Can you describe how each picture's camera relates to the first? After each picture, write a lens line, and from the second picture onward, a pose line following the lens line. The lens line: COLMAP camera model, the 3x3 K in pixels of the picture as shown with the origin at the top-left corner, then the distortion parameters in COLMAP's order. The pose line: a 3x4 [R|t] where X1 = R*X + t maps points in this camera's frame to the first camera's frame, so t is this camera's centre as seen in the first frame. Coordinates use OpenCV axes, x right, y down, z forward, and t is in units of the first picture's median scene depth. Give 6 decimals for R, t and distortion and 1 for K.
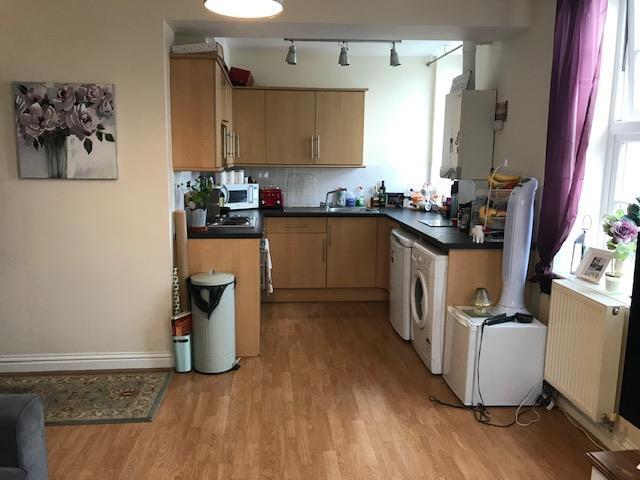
lens RADIAL K [[517.9, 0, 319.9], [0, 517.9, 227.7], [0, 0, 1]] dist [0.001189, -0.008532]
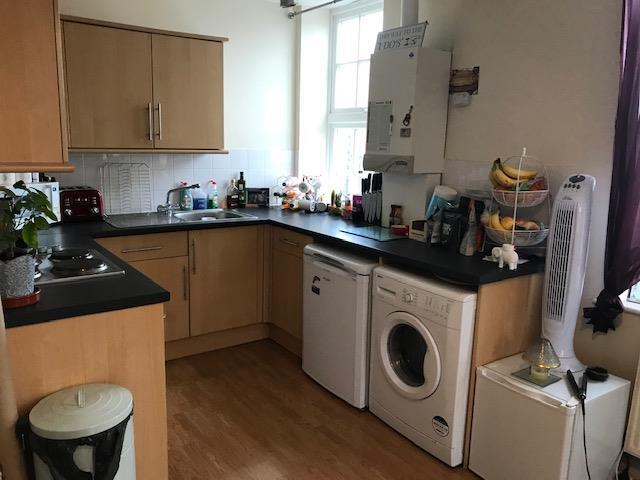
lens RADIAL K [[517.9, 0, 319.9], [0, 517.9, 227.7], [0, 0, 1]] dist [0.001189, -0.008532]
pose [[0.864558, -0.070059, 0.497625, -0.159398], [0.051236, 0.997363, 0.051400, -0.047152], [-0.499914, -0.018942, 0.865868, 0.338176]]
